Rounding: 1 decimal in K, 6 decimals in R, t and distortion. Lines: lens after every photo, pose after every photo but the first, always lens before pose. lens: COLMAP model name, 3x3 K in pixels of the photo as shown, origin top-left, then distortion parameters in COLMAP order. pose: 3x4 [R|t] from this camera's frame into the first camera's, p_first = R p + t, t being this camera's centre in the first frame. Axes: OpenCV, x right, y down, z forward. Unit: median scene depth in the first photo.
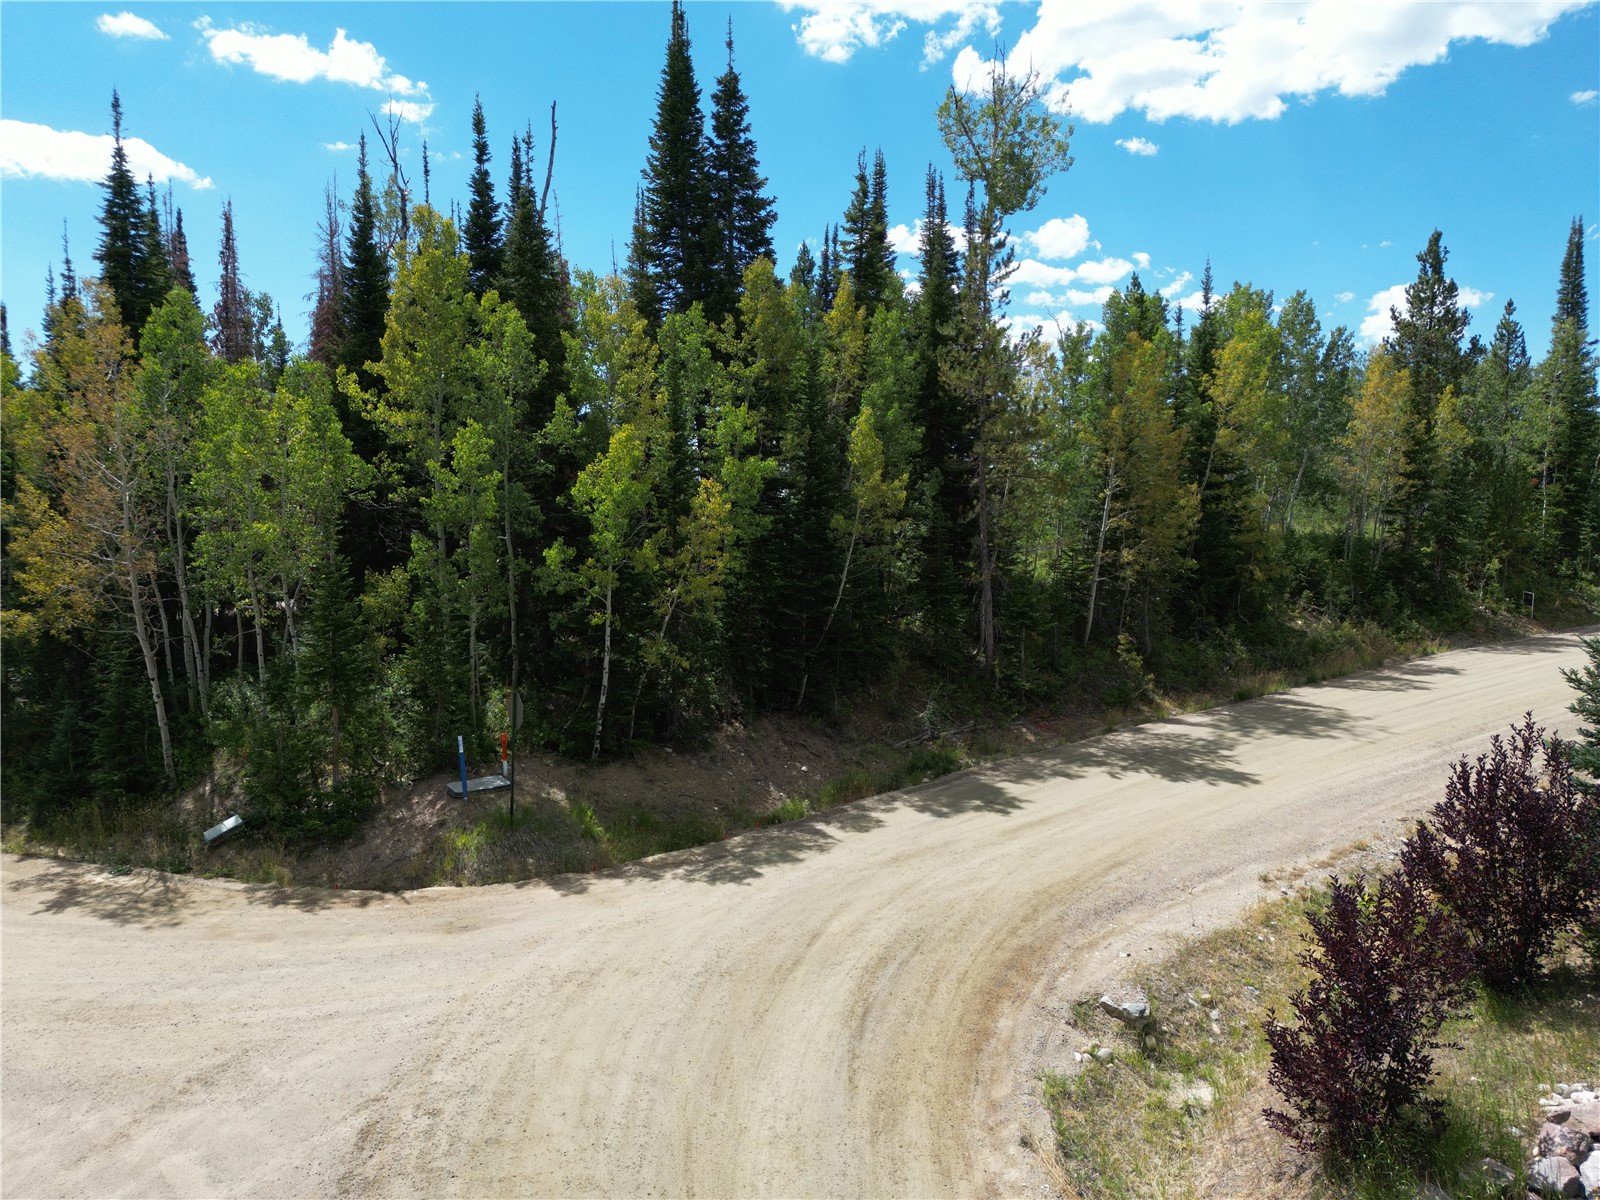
lens RADIAL K [[1104.8, 0, 813.5], [0, 1104.8, 598.5], [0, 0, 1]] dist [0.064355, -0.052212]
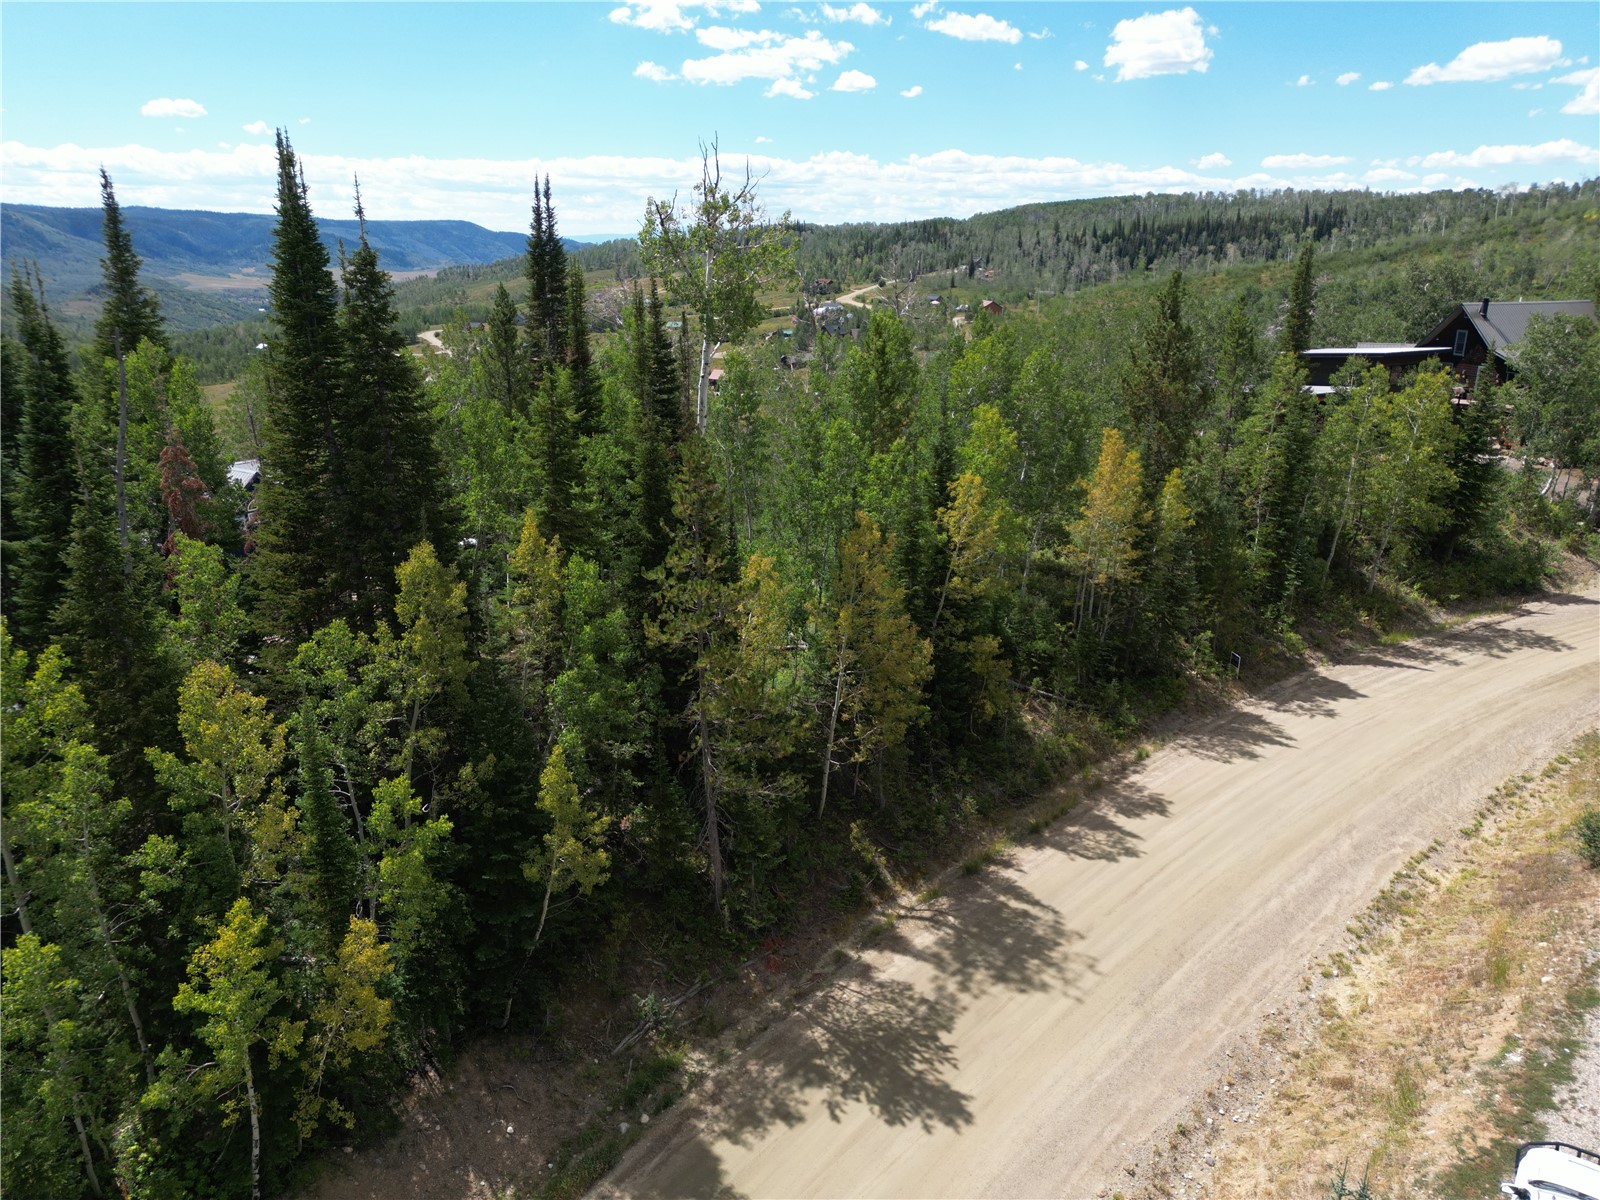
lens RADIAL K [[1104.8, 0, 802.1], [0, 1104.8, 594.6], [0, 0, 1]] dist [0.064355, -0.052212]
pose [[0.980960, -0.057095, 0.185626, 0.083039], [0.015353, 0.975616, 0.218948, -0.480486], [-0.193600, -0.211929, 0.957917, 0.154898]]
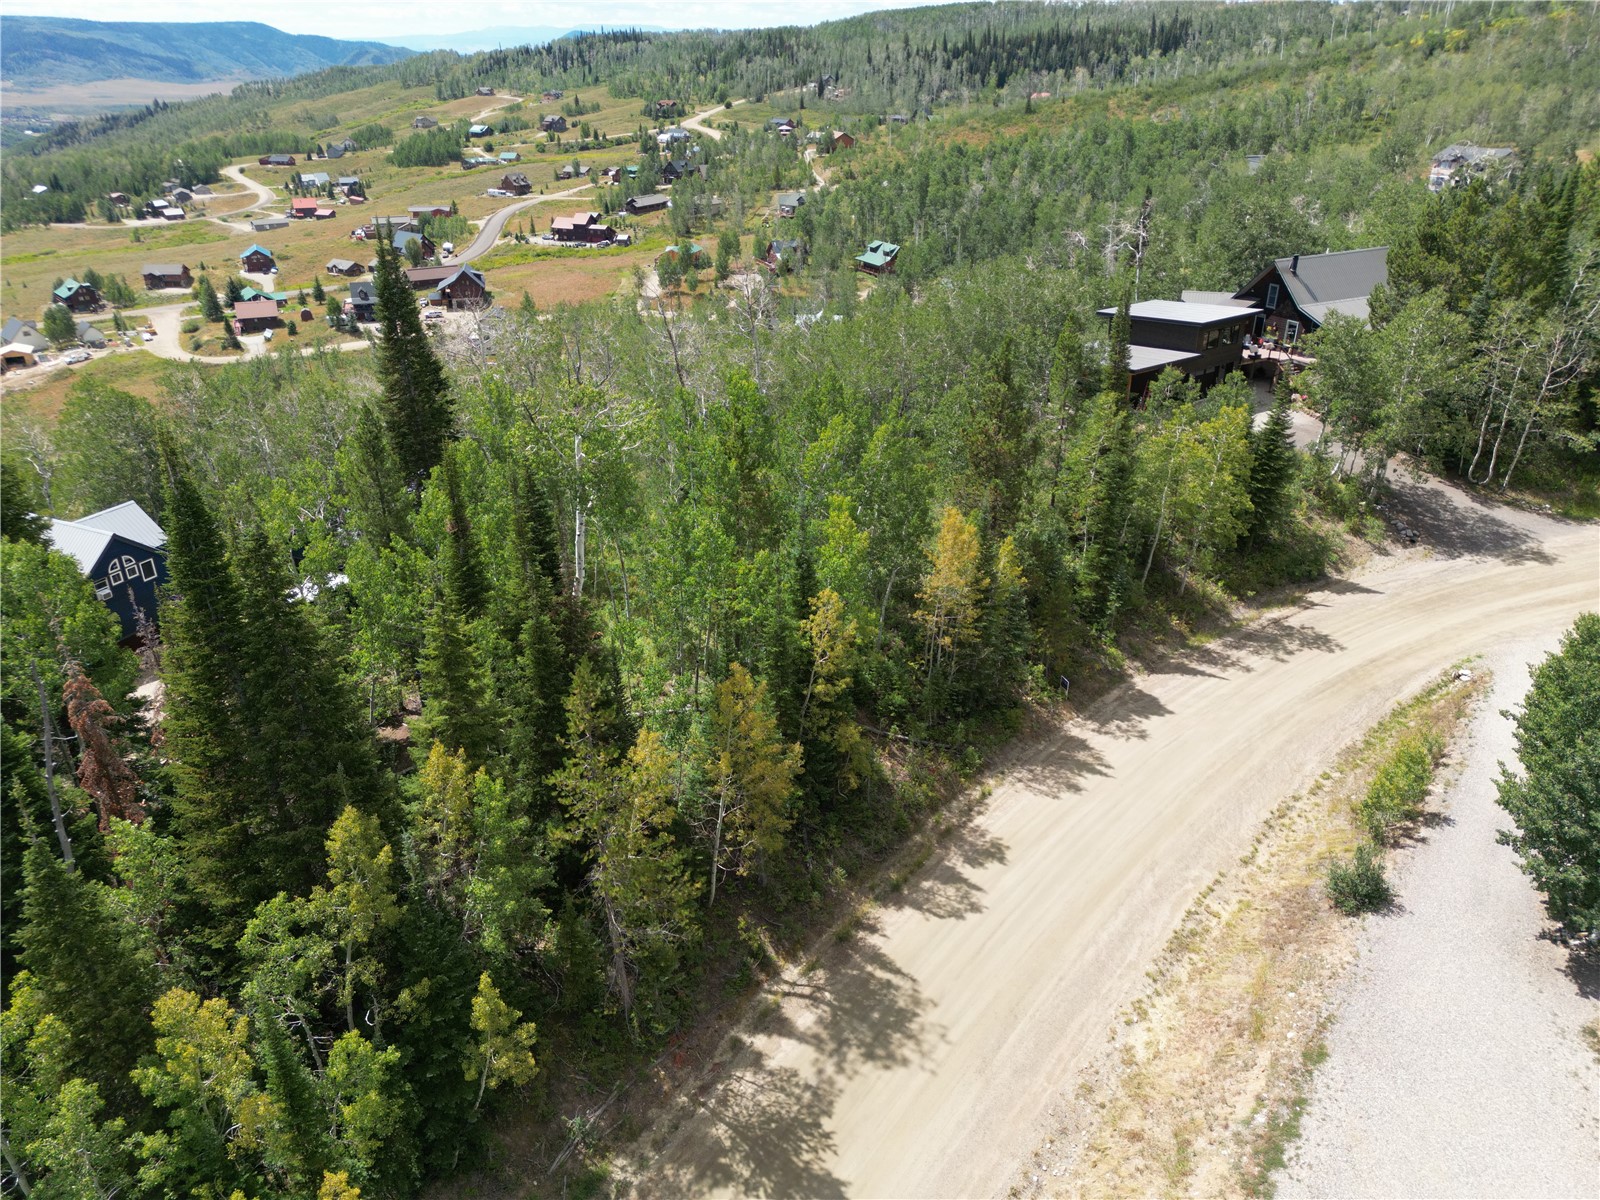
lens RADIAL K [[1104.8, 0, 795.8], [0, 1104.8, 590.3], [0, 0, 1]] dist [0.064355, -0.052212]
pose [[0.948977, -0.144812, 0.280128, 0.083699], [0.035081, 0.931289, 0.362587, -0.863193], [-0.313387, -0.334260, 0.888853, 0.126838]]
